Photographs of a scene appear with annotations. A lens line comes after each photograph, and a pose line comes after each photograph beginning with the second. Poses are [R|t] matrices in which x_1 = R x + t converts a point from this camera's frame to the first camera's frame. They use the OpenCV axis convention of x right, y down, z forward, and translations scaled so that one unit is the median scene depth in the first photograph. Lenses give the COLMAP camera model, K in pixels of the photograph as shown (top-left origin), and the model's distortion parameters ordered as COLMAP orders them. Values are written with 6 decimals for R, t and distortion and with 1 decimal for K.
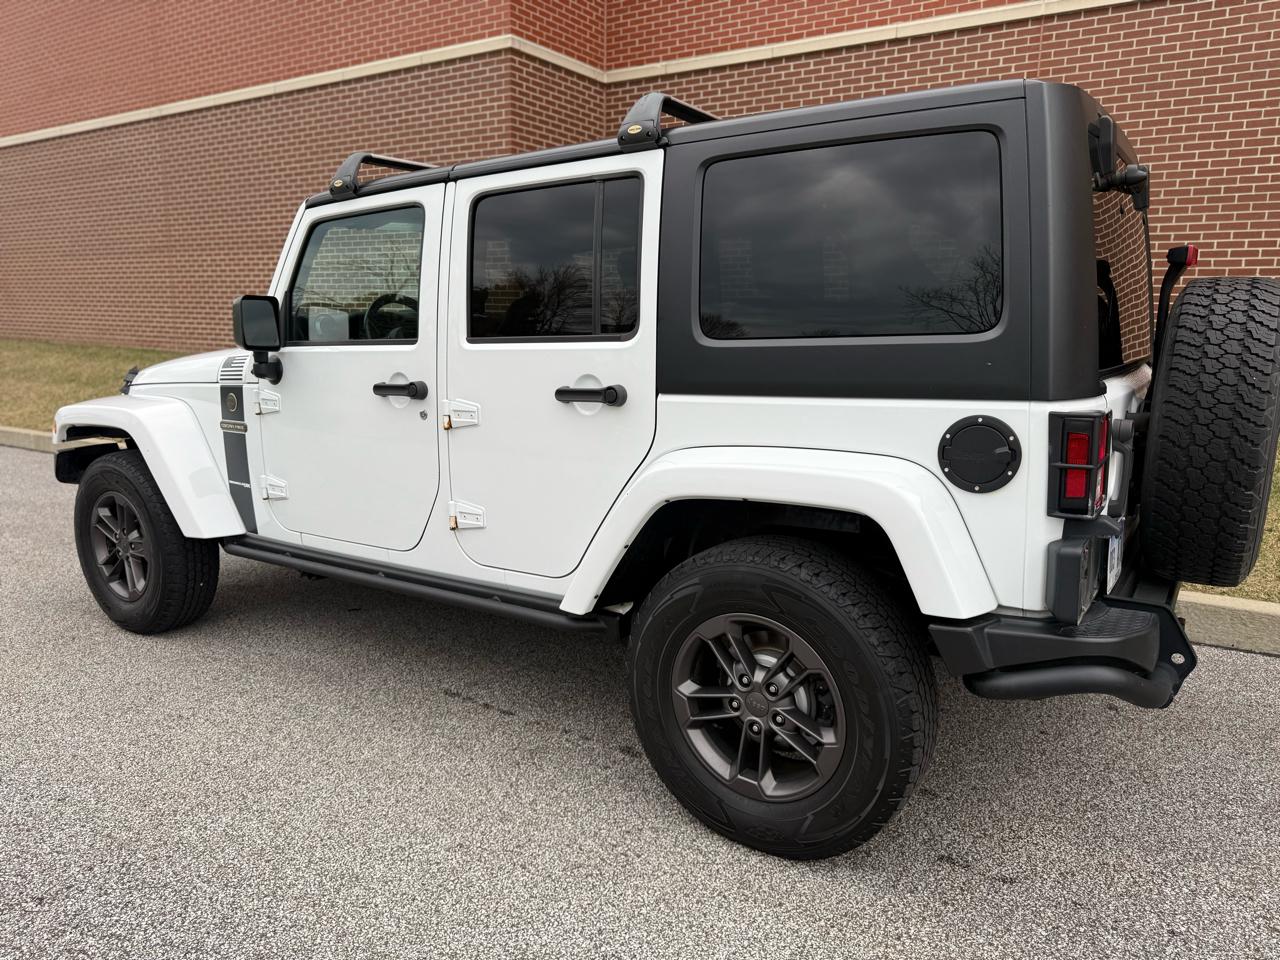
lens RADIAL K [[907.6, 0, 646.6], [0, 907.6, 485.4], [0, 0, 1]] dist [0.006382, -0.006776]
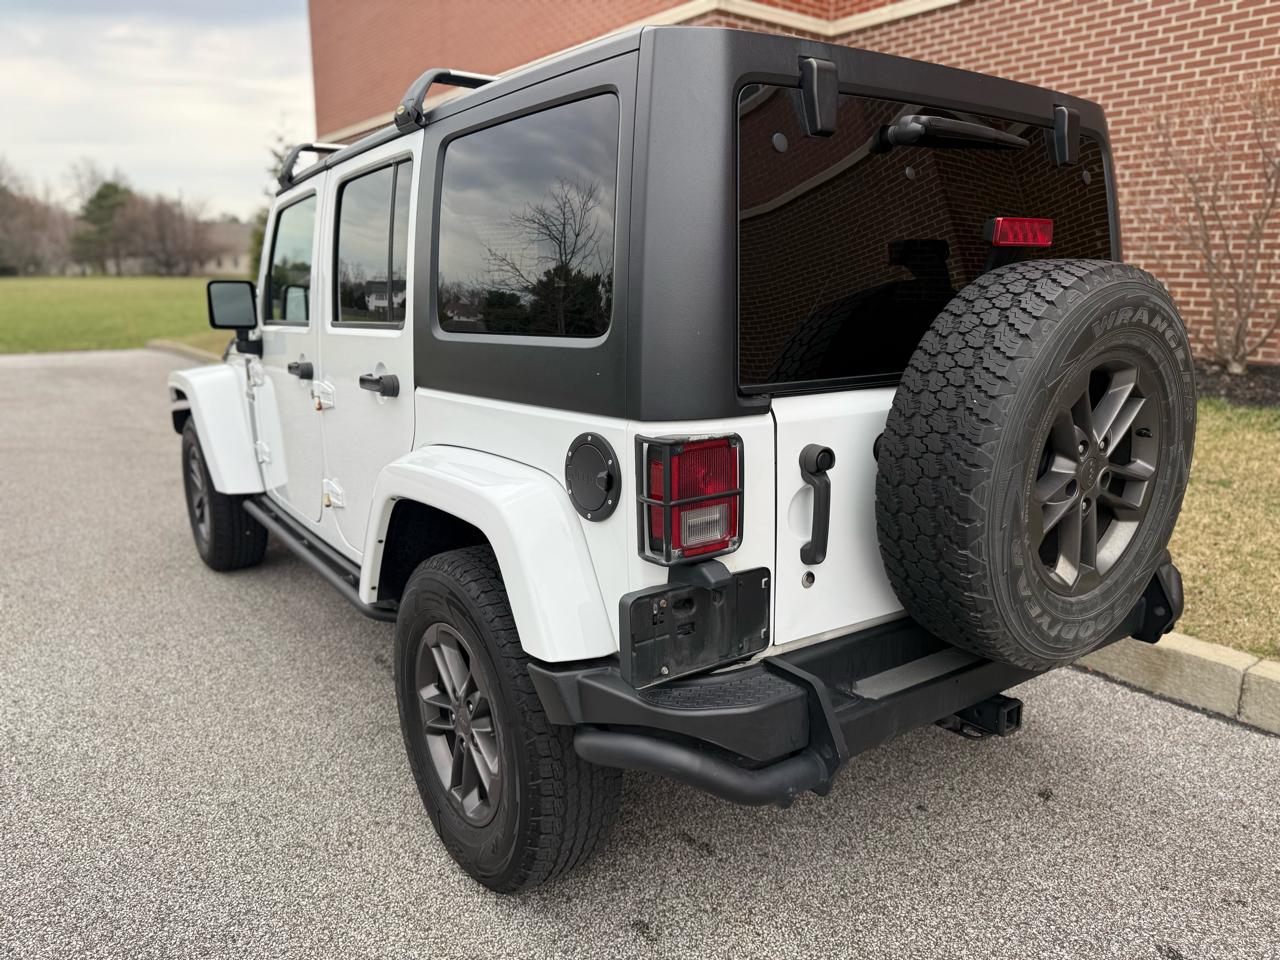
lens RADIAL K [[913.3, 0, 643.5], [0, 913.3, 481.7], [0, 0, 1]] dist [0.005700, -0.006158]
pose [[0.934576, 0.074302, -0.347917, 0.162279], [-0.062454, 0.997025, 0.045163, -0.016438], [0.350238, -0.020479, 0.936437, 0.046315]]
